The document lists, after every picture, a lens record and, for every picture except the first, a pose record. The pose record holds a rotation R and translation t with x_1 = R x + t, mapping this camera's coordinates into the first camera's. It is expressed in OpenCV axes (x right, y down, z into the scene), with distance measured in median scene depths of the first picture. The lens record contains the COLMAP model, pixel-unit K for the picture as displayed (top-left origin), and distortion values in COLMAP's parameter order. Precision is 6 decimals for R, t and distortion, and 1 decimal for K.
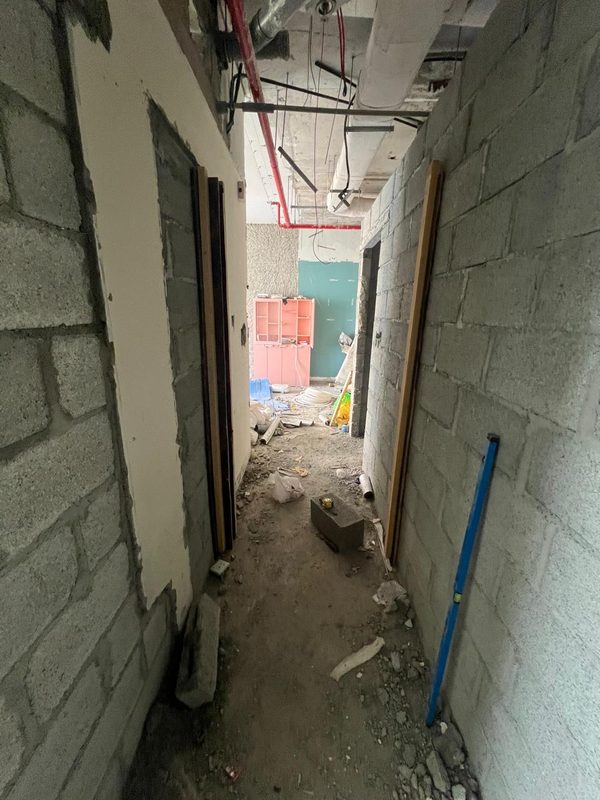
lens RADIAL K [[318.4, 0, 301.4], [0, 318.4, 402.5], [0, 0, 1]] dist [-0.000339, -0.000035]
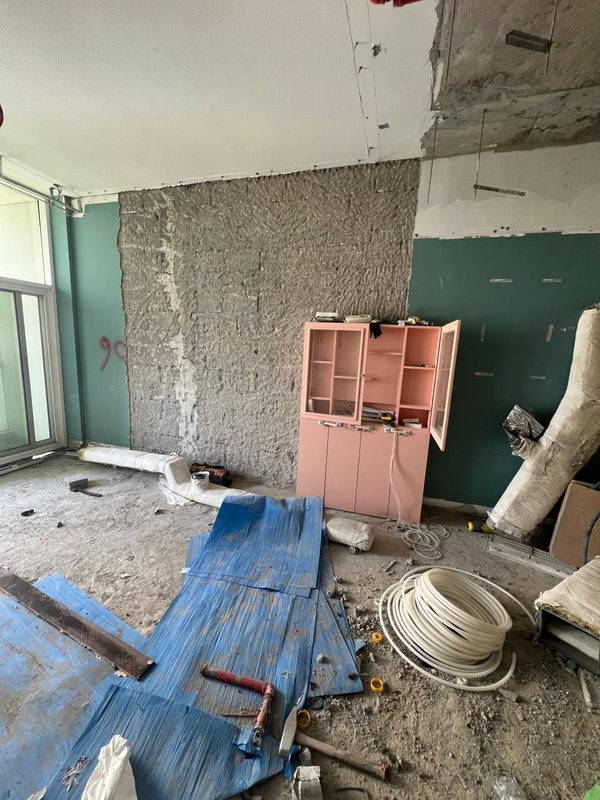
lens RADIAL K [[318.4, 0, 297.4], [0, 318.4, 399.8], [0, 0, 1]] dist [-0.000339, -0.000035]
pose [[0.959256, 0.066341, -0.274639, -0.027878], [-0.096128, 0.990685, -0.096450, -0.164746], [0.265682, 0.118921, 0.956698, 0.549505]]
